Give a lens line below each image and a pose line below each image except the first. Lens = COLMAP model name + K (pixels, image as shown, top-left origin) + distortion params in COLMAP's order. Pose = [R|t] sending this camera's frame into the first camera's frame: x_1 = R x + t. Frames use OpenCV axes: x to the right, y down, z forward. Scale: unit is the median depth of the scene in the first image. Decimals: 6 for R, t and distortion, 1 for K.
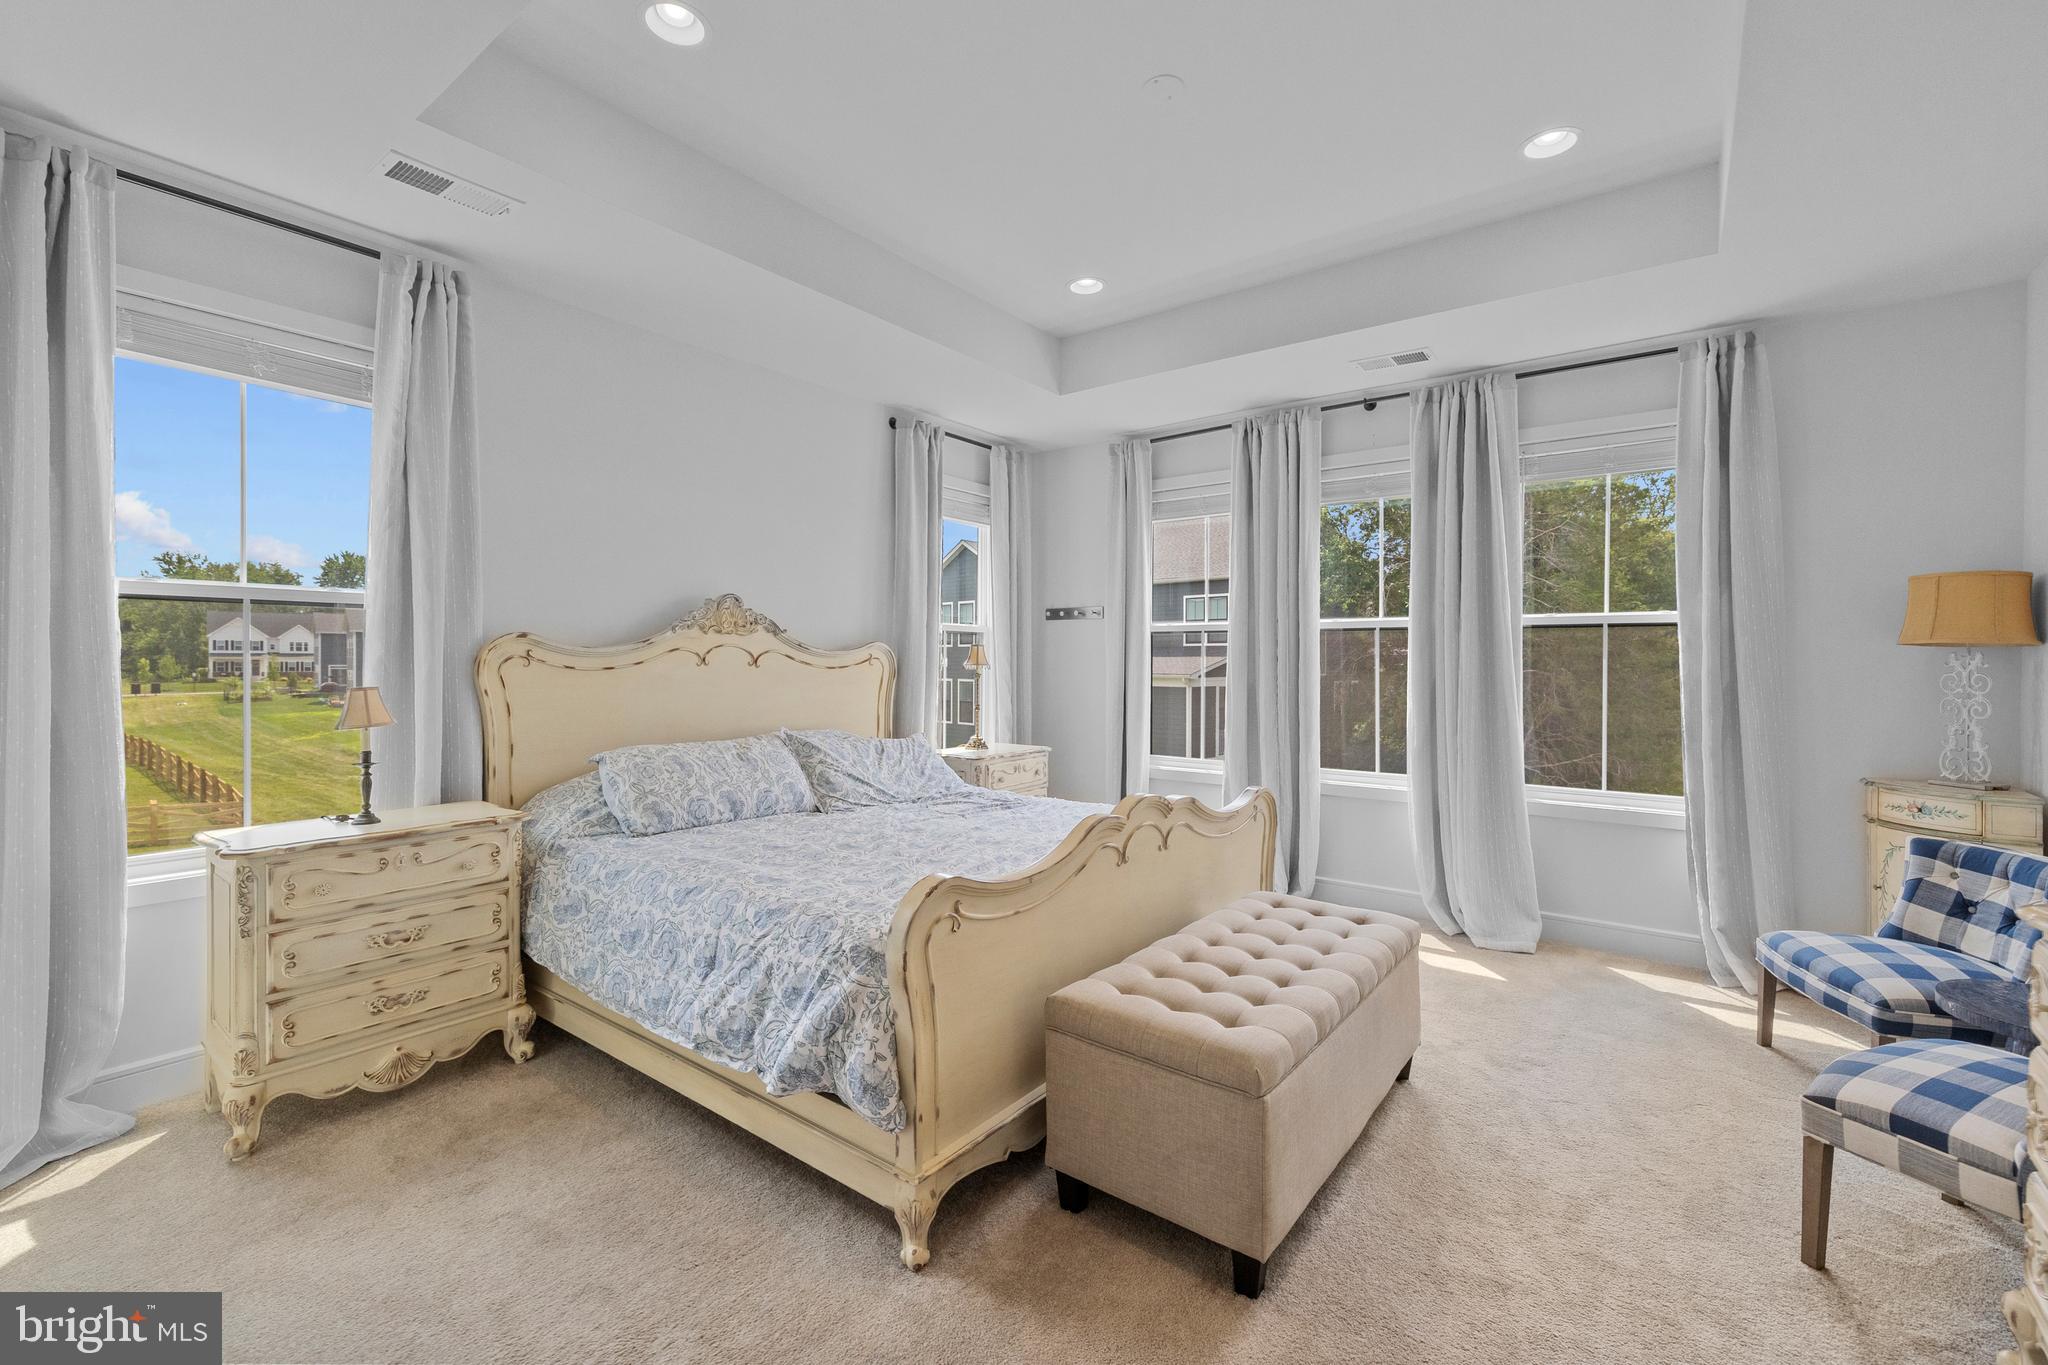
lens RADIAL K [[863.3, 0, 1020.6], [0, 863.3, 666.7], [0, 0, 1]] dist [0.001641, -0.000017]
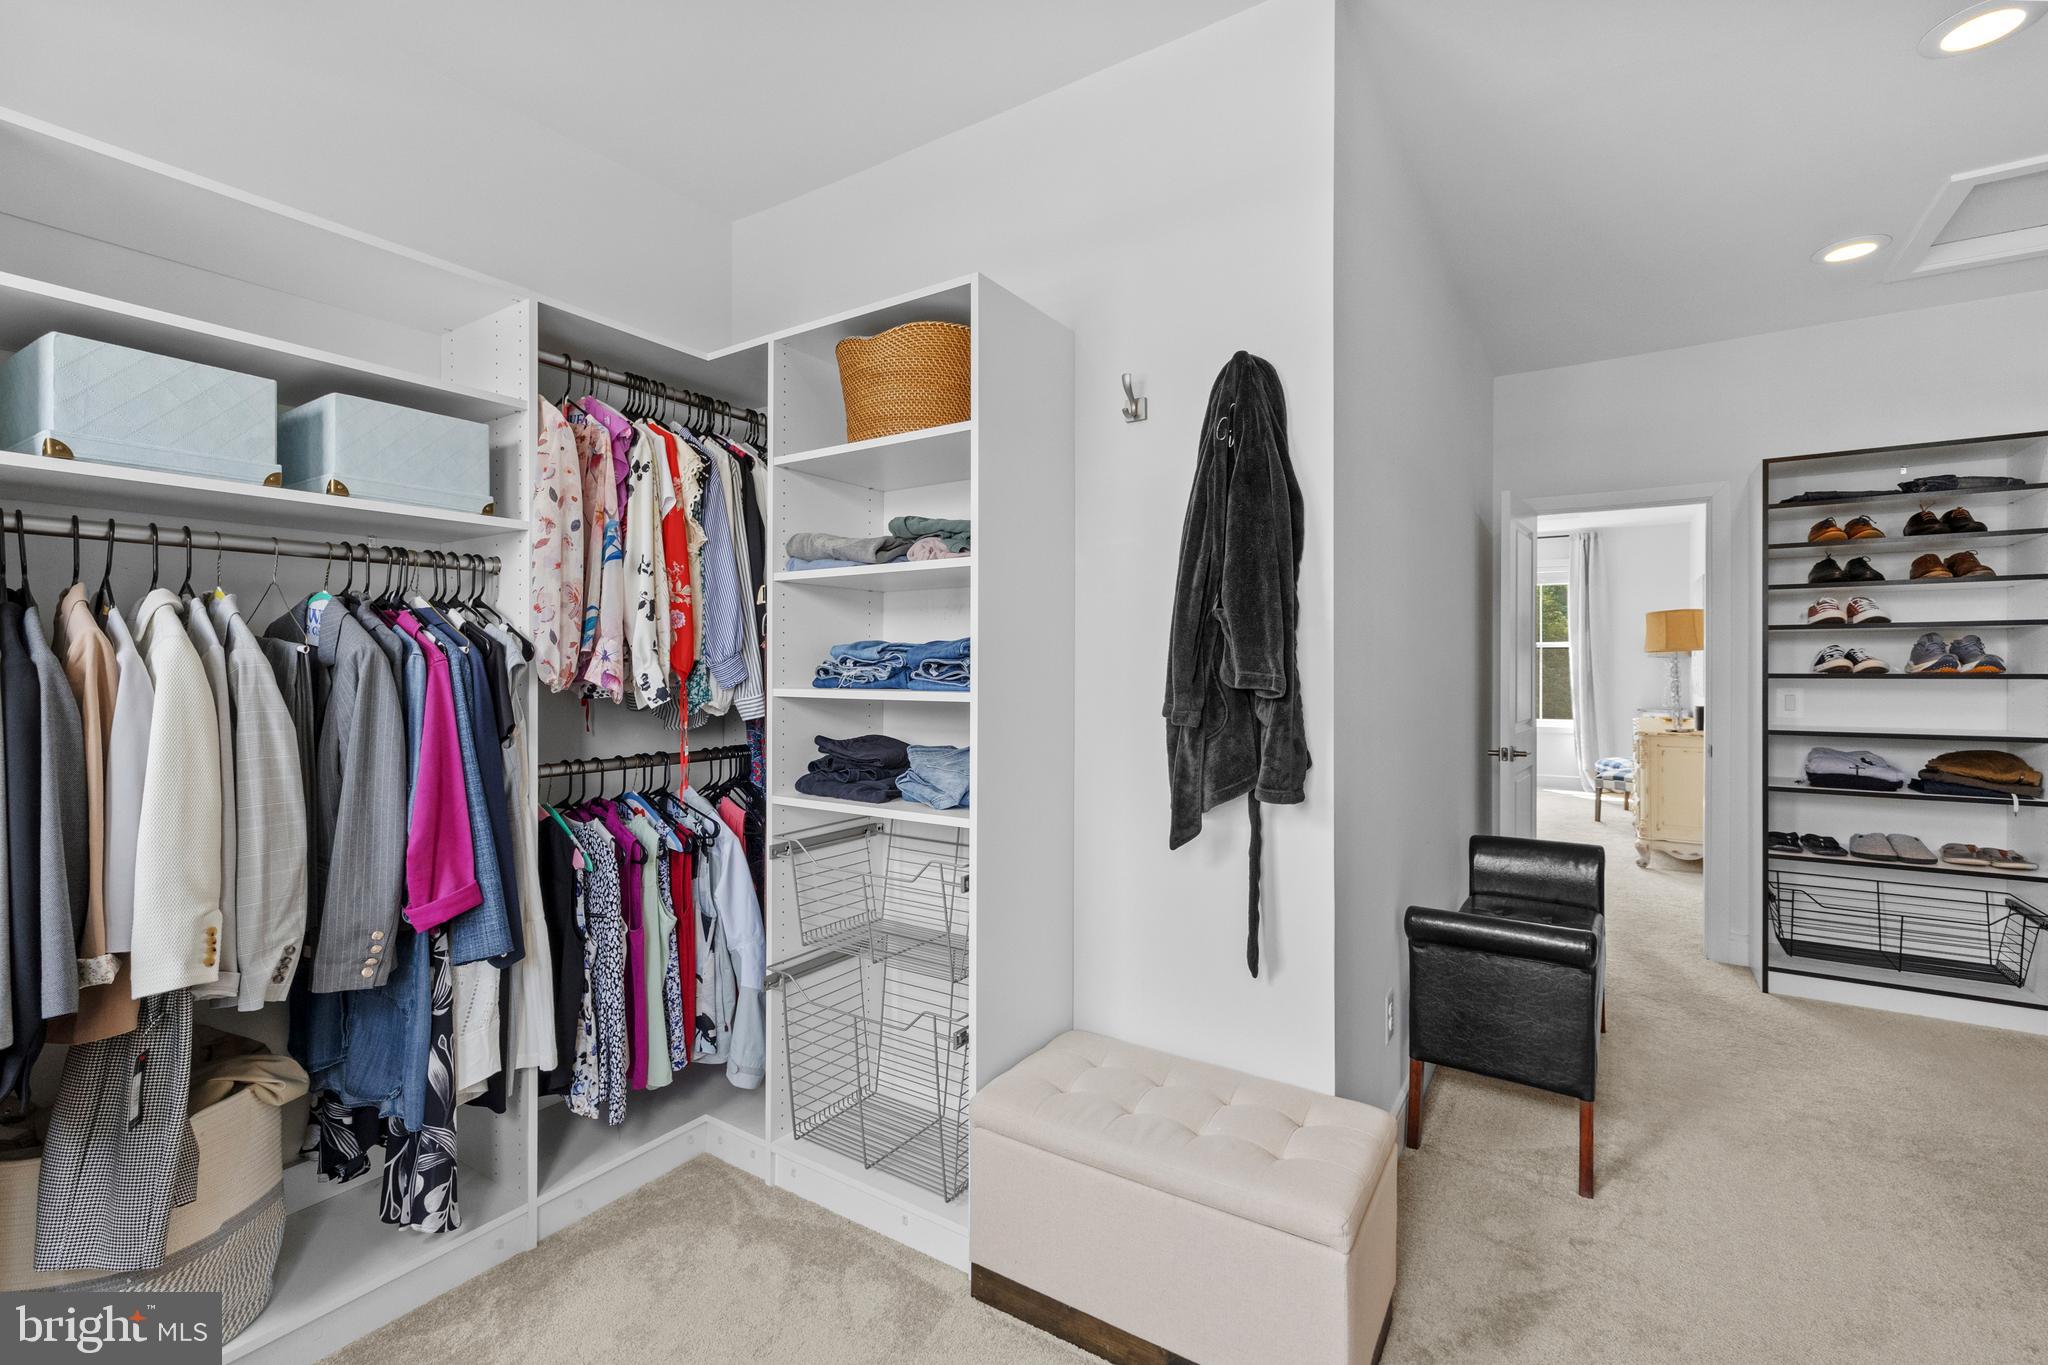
lens RADIAL K [[863.3, 0, 1020.6], [0, 863.3, 666.7], [0, 0, 1]] dist [0.001641, -0.000017]
pose [[0.998115, -0.003422, 0.061283, -1.172493], [0.003670, 0.999985, -0.003950, 0.007381], [-0.061268, 0.004168, 0.998113, -1.674824]]
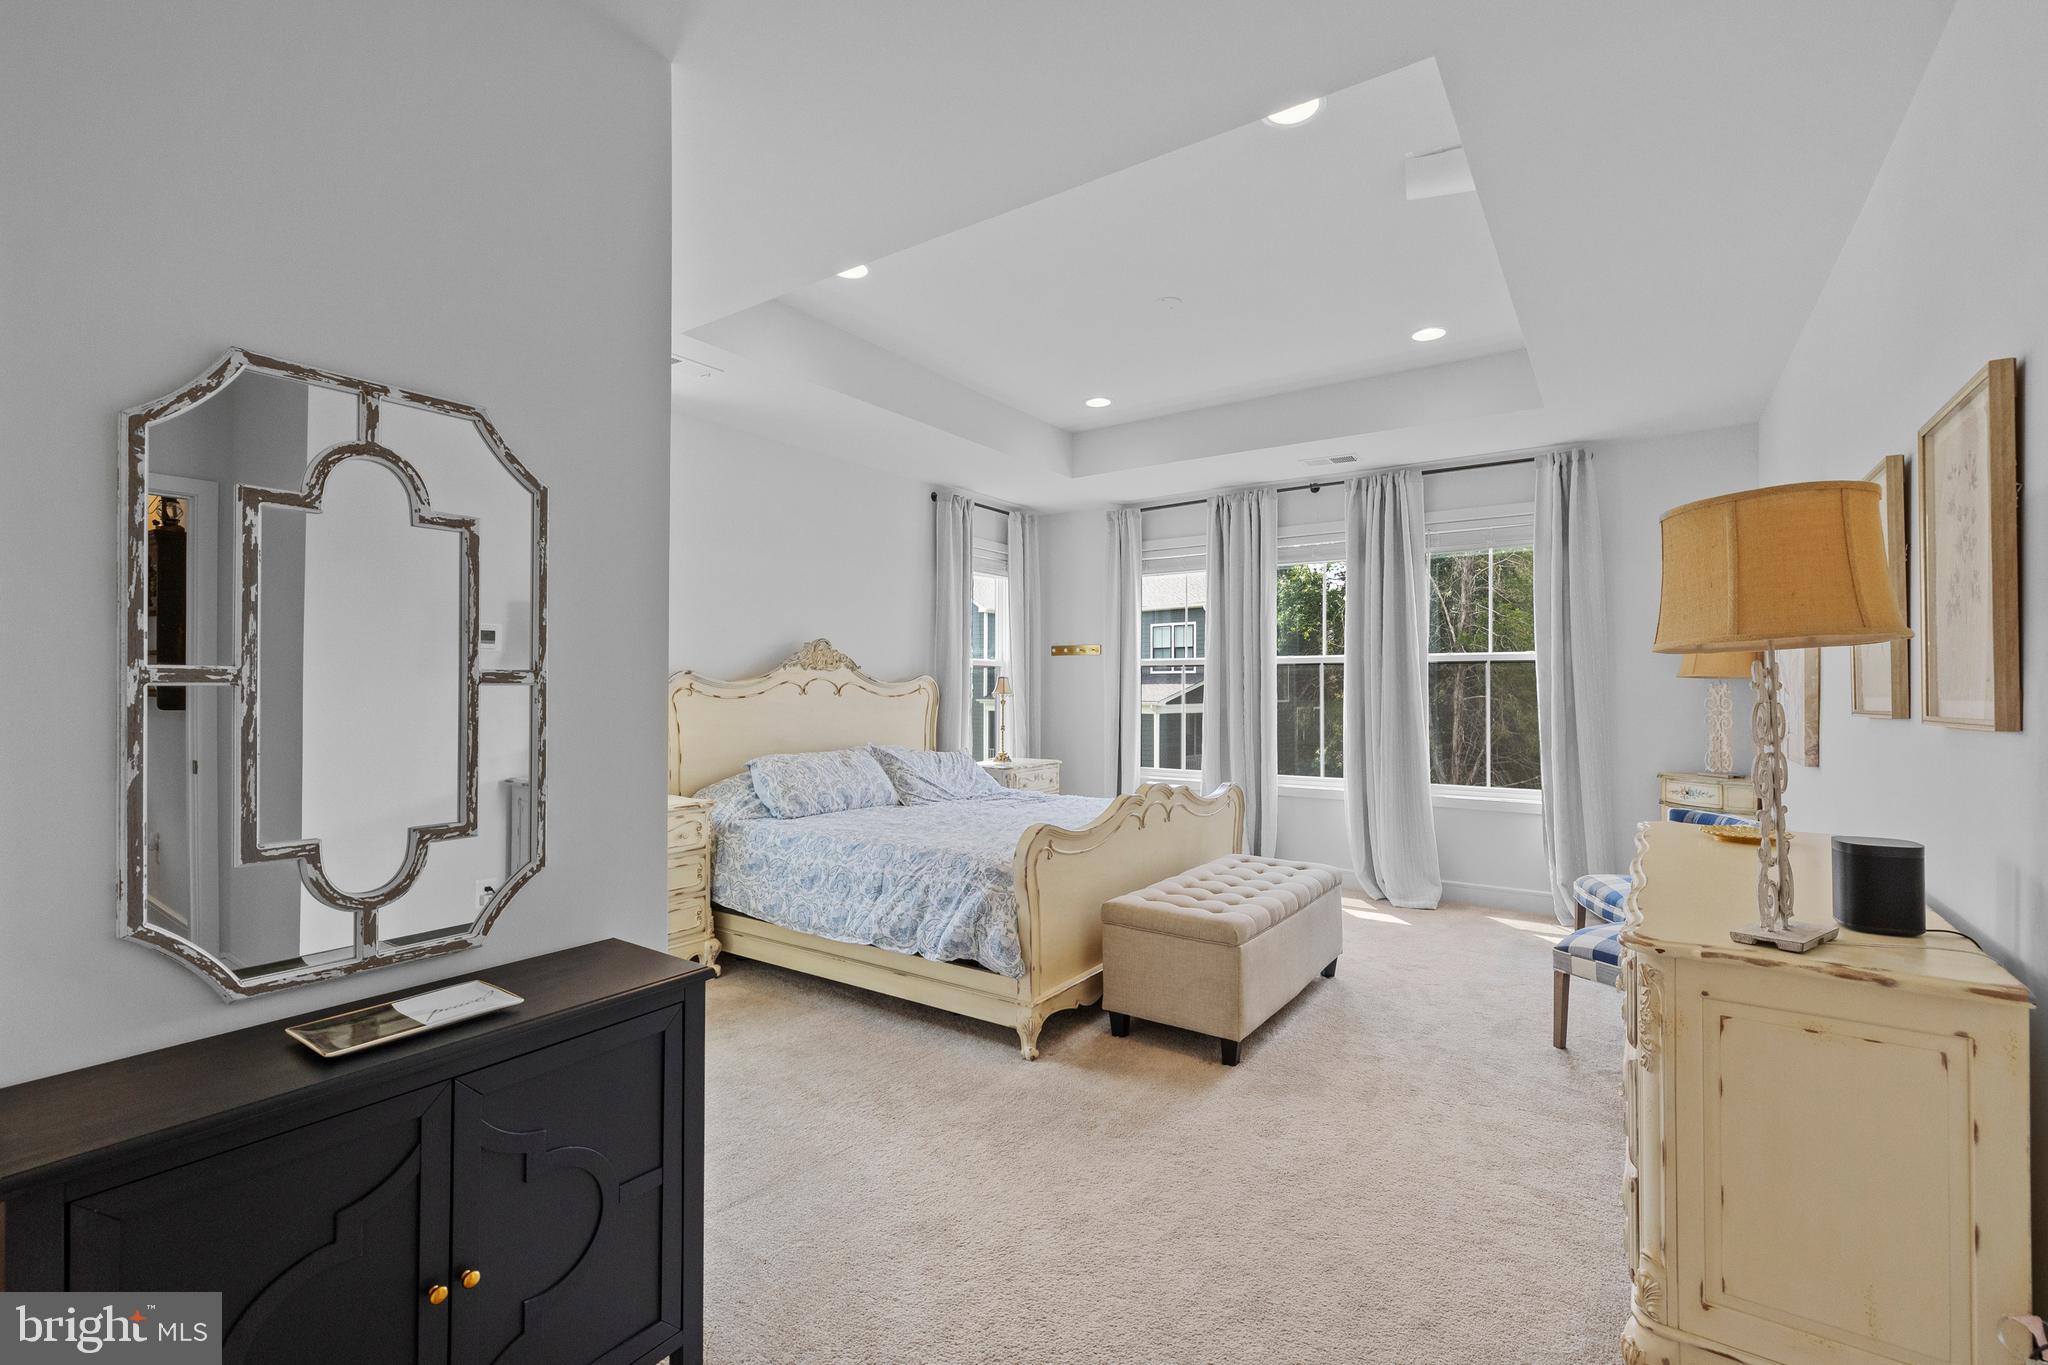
lens RADIAL K [[879.6, 0, 1025.2], [0, 879.6, 690.8], [0, 0, 1]] dist [-0.000938, -0.000003]
pose [[0.998857, -0.002966, 0.047699, -0.130423], [0.003160, 0.999987, -0.003999, -0.001126], [-0.047687, 0.004145, 0.998854, -0.421623]]
